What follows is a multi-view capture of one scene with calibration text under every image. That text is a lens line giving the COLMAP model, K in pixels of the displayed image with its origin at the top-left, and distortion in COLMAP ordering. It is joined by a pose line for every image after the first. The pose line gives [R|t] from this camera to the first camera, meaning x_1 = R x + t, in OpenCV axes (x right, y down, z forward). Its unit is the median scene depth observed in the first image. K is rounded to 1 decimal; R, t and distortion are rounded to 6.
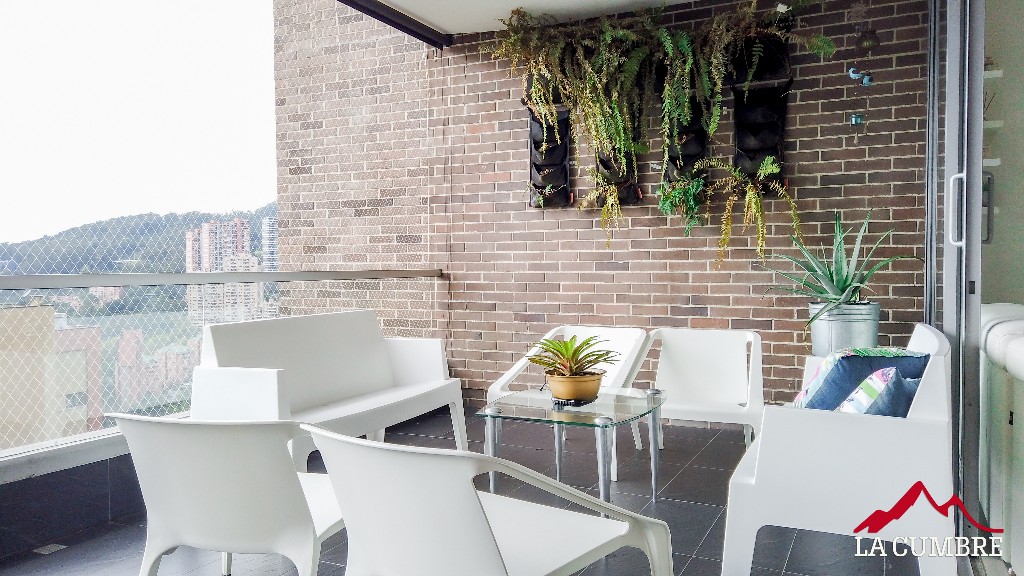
lens RADIAL K [[765.8, 0, 512.0], [0, 765.8, 288.0], [0, 0, 1]] dist [0.042303, -0.005384]
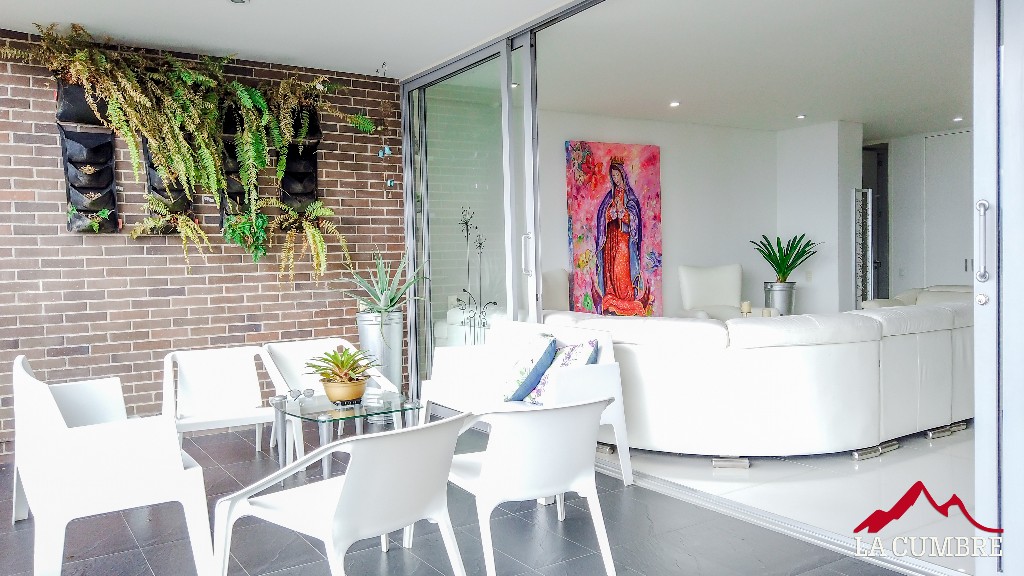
lens RADIAL K [[788.2, 0, 512.0], [0, 788.2, 288.0], [0, 0, 1]] dist [0.051860, -0.002408]
pose [[0.513556, -0.039801, 0.857132, -0.550897], [0.044779, 0.998806, 0.019550, -0.033494], [-0.856887, 0.028342, 0.514725, 0.046241]]
